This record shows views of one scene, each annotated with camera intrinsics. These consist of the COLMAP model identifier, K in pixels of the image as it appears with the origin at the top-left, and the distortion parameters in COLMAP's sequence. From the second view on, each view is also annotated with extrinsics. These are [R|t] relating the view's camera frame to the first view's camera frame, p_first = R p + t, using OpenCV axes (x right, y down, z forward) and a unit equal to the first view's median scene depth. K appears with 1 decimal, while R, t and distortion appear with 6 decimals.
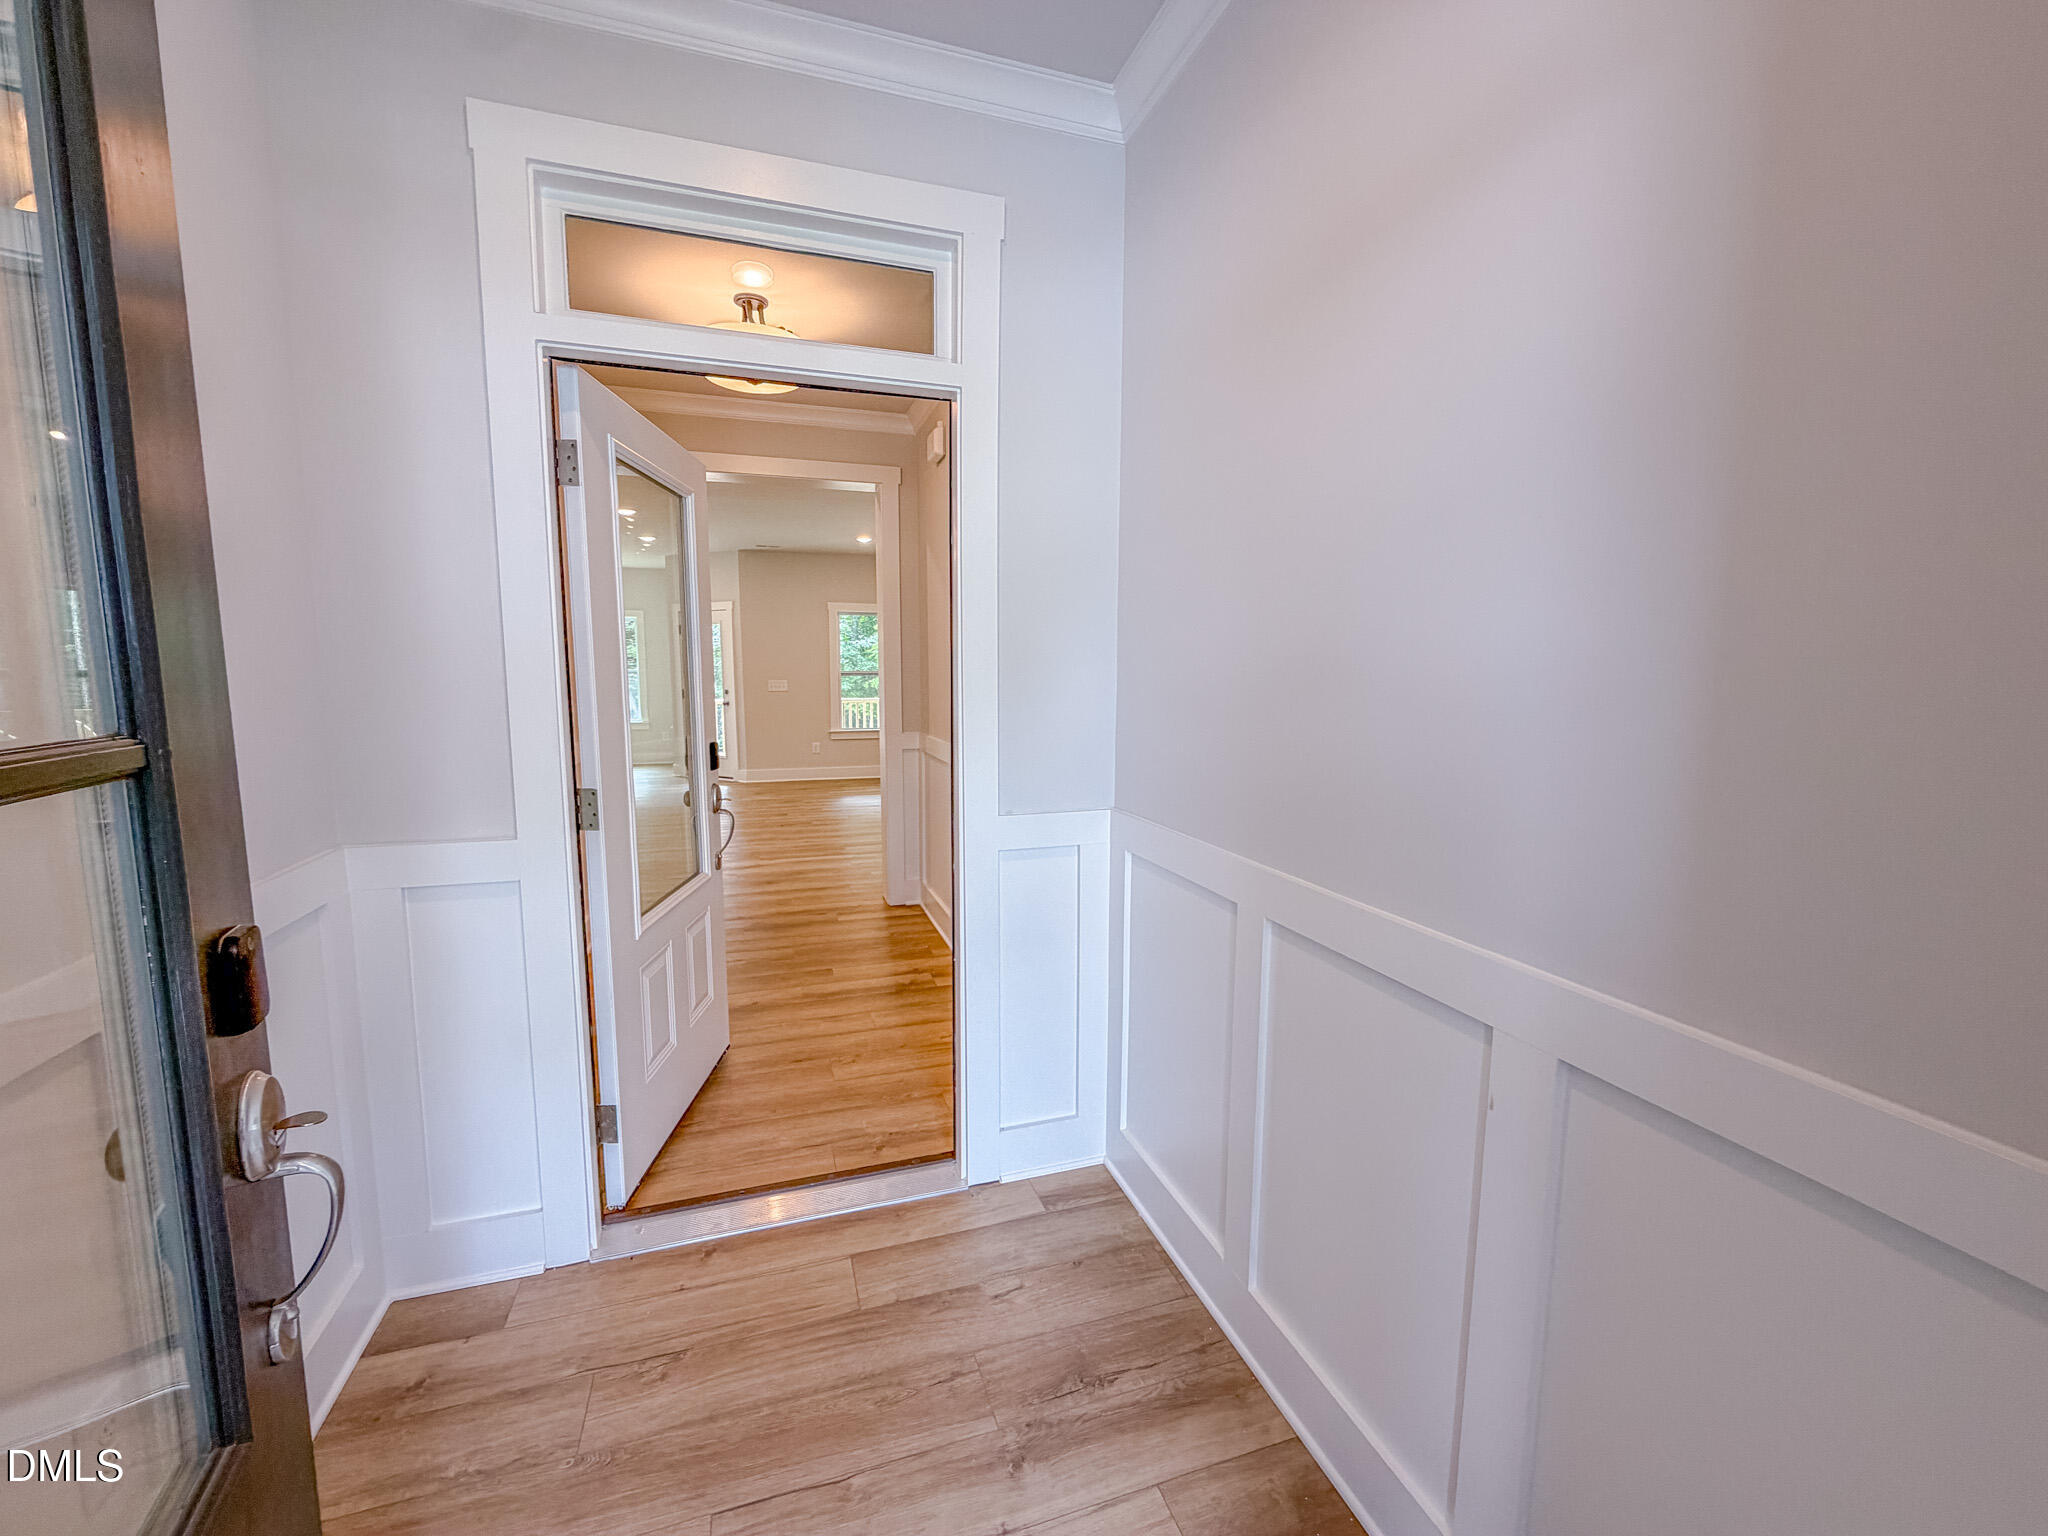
lens RADIAL K [[825.3, 0, 1023.6], [0, 825.3, 773.5], [0, 0, 1]] dist [-0.001436, -0.000531]
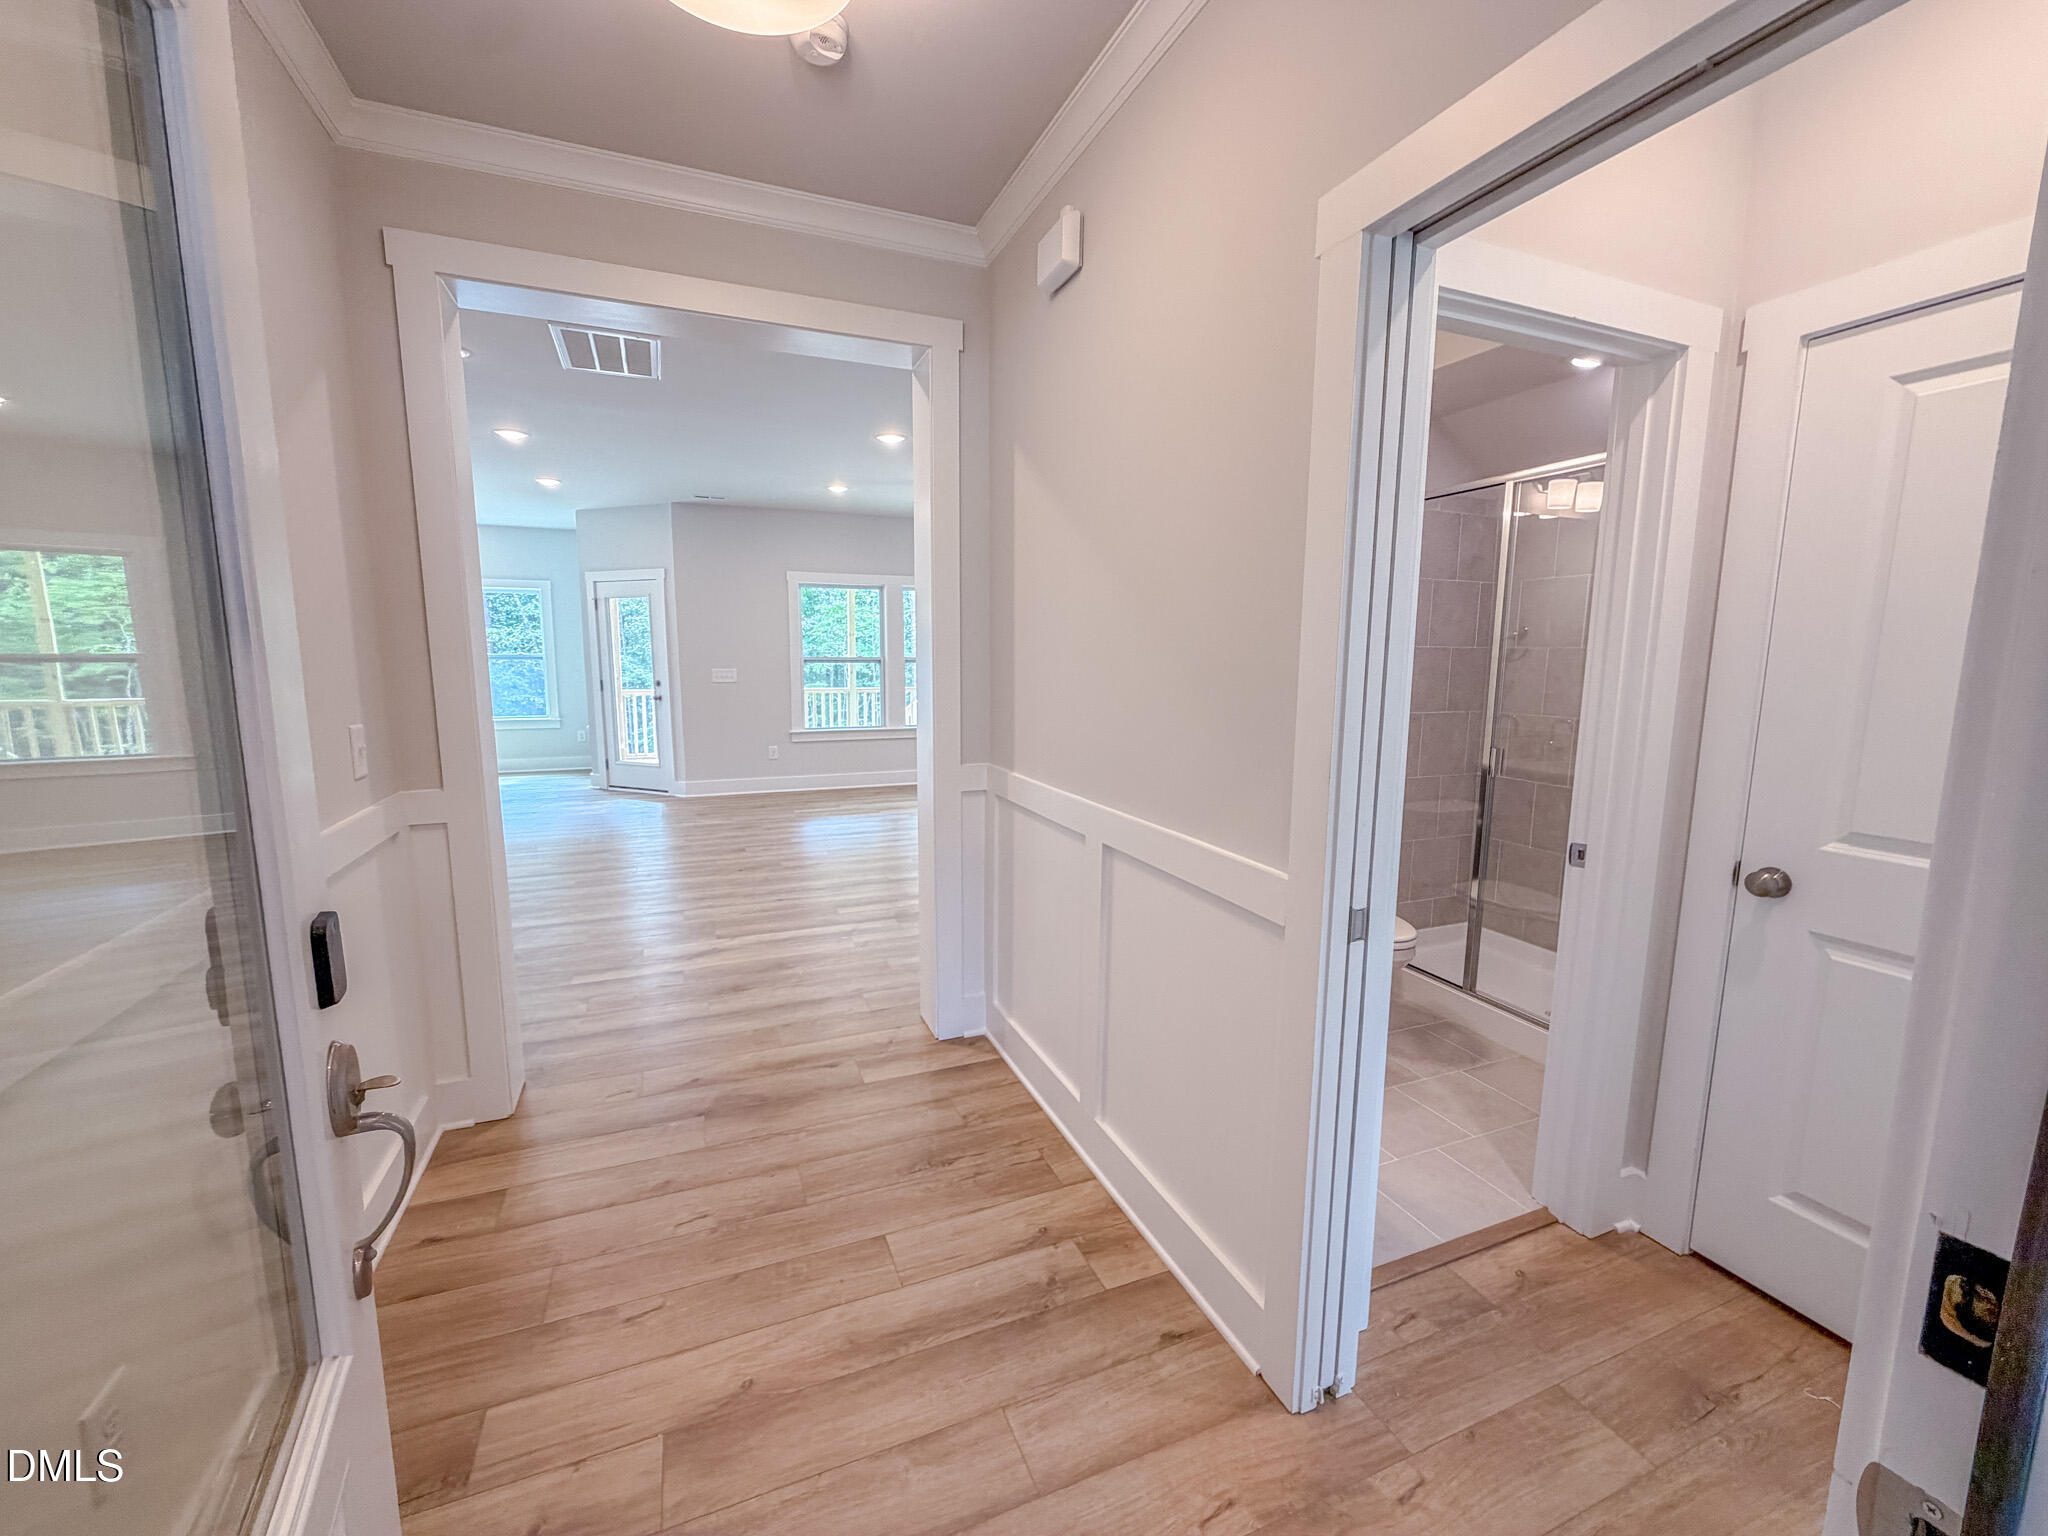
lens RADIAL K [[825.3, 0, 1016.5], [0, 825.3, 770.3], [0, 0, 1]] dist [-0.001436, -0.000531]
pose [[0.997701, -0.006753, 0.067435, -0.142401], [0.005658, 0.999849, 0.016407, -0.052985], [-0.067536, -0.015988, 0.997589, 0.373442]]
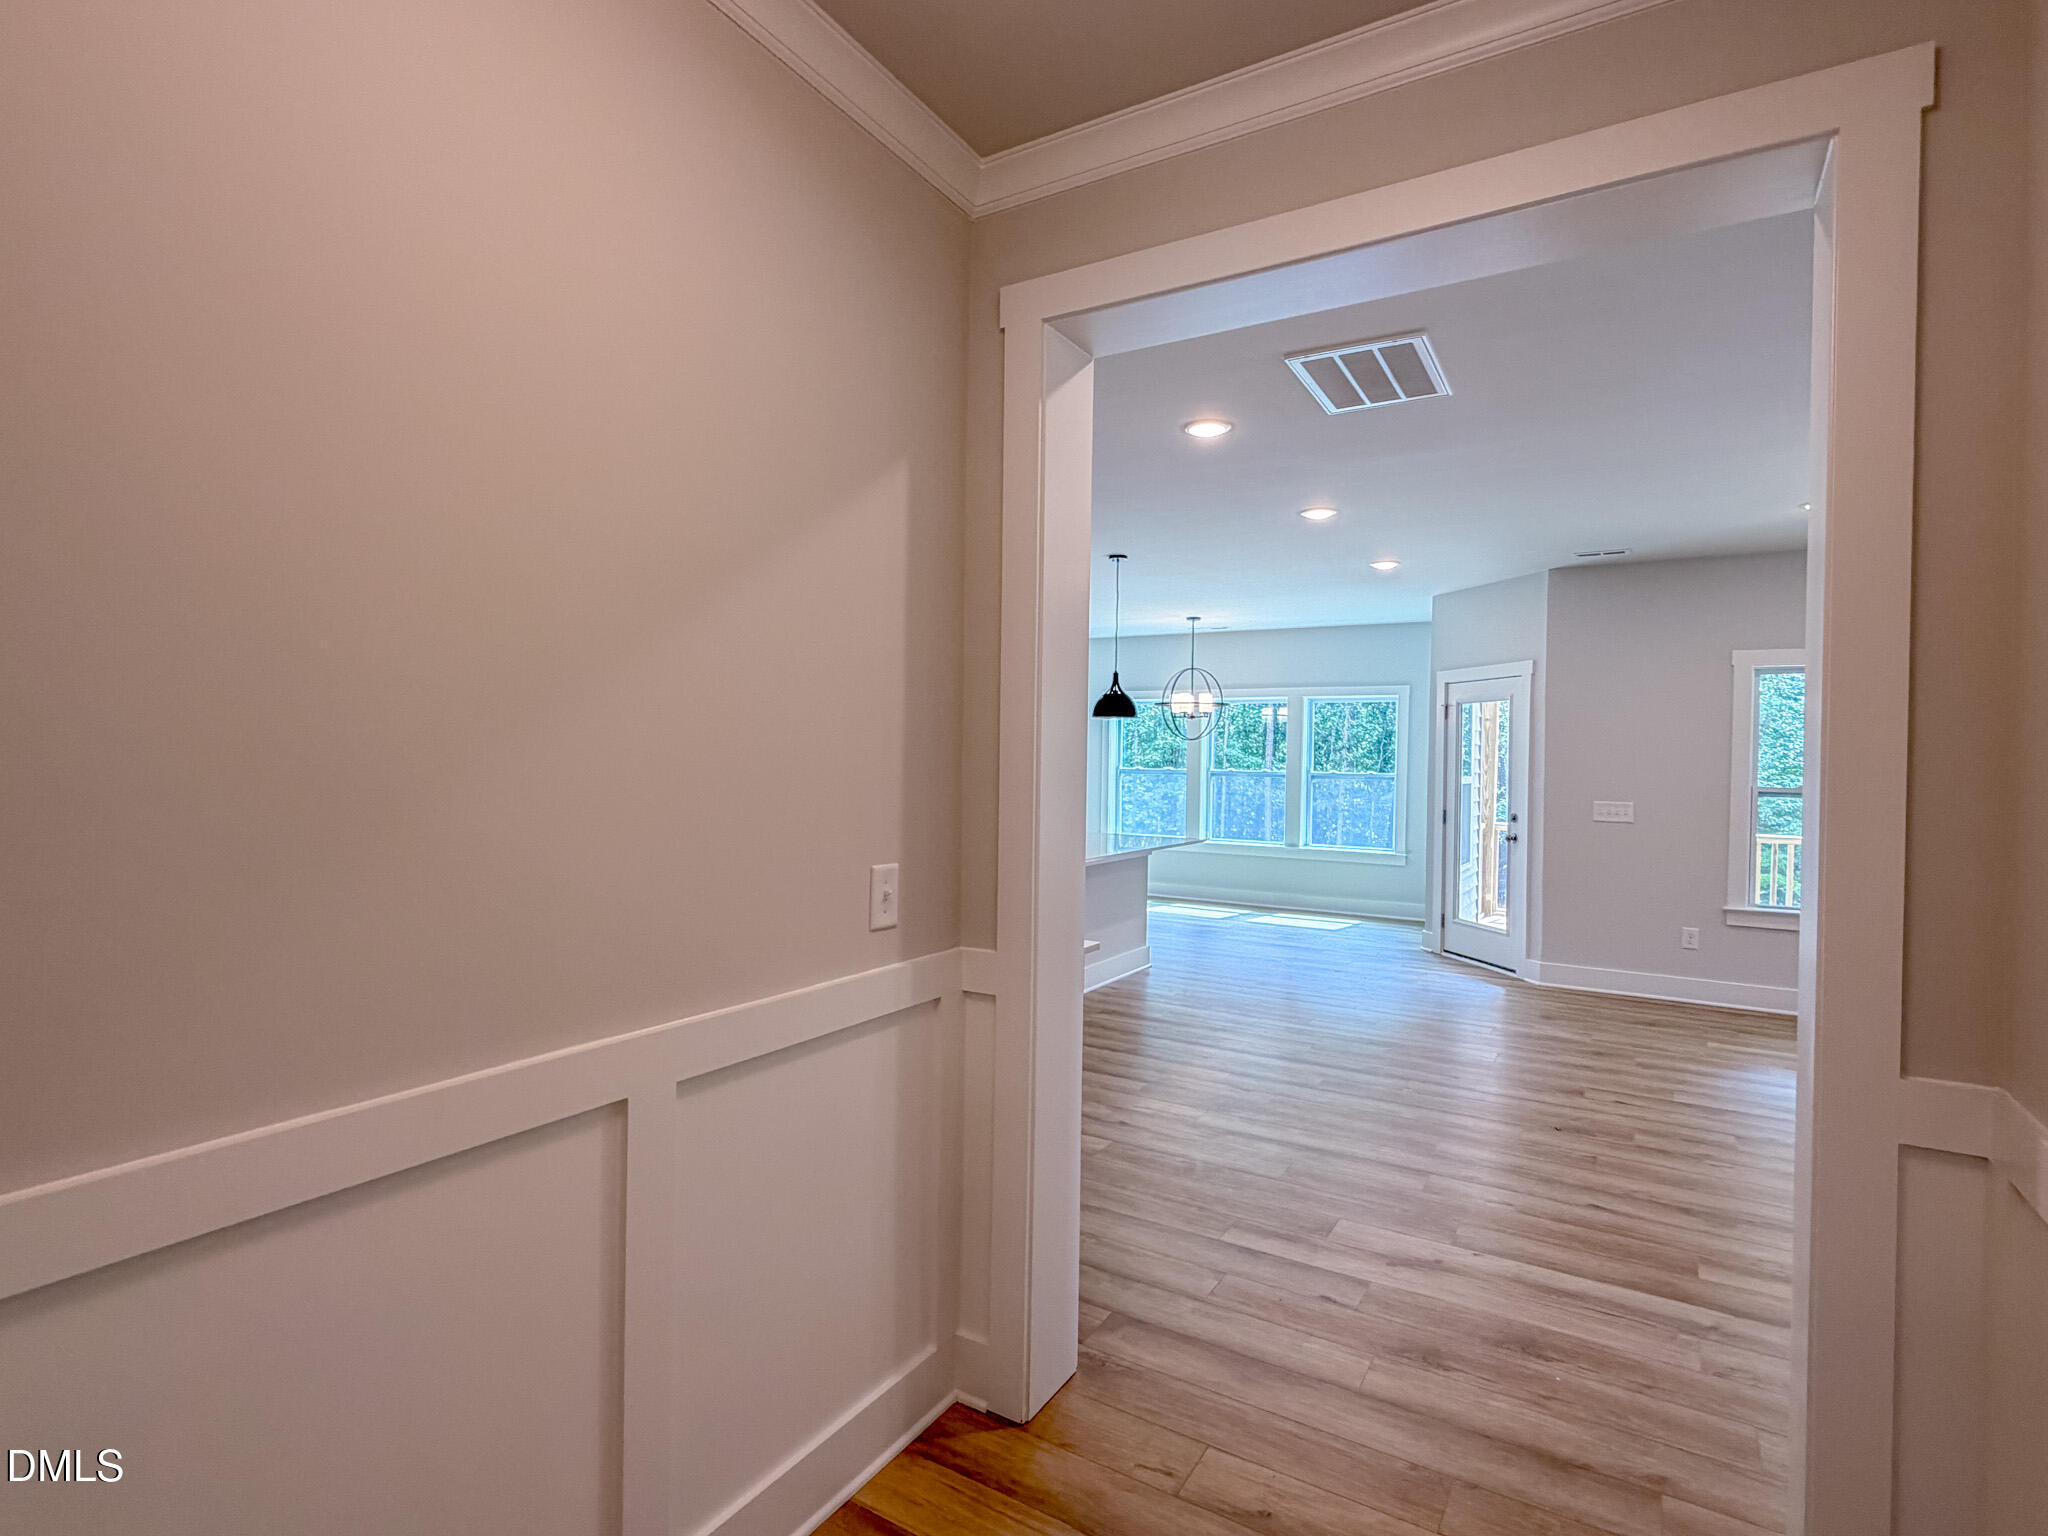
lens RADIAL K [[1029.8, 0, 1011.7], [0, 1029.8, 762.3], [0, 0, 1]] dist [-0.006671, 0.003381]
pose [[0.641595, 0.011547, -0.766957, -0.080591], [-0.112022, 0.990577, -0.078798, -0.084993], [0.758819, 0.136472, 0.636842, 0.569540]]
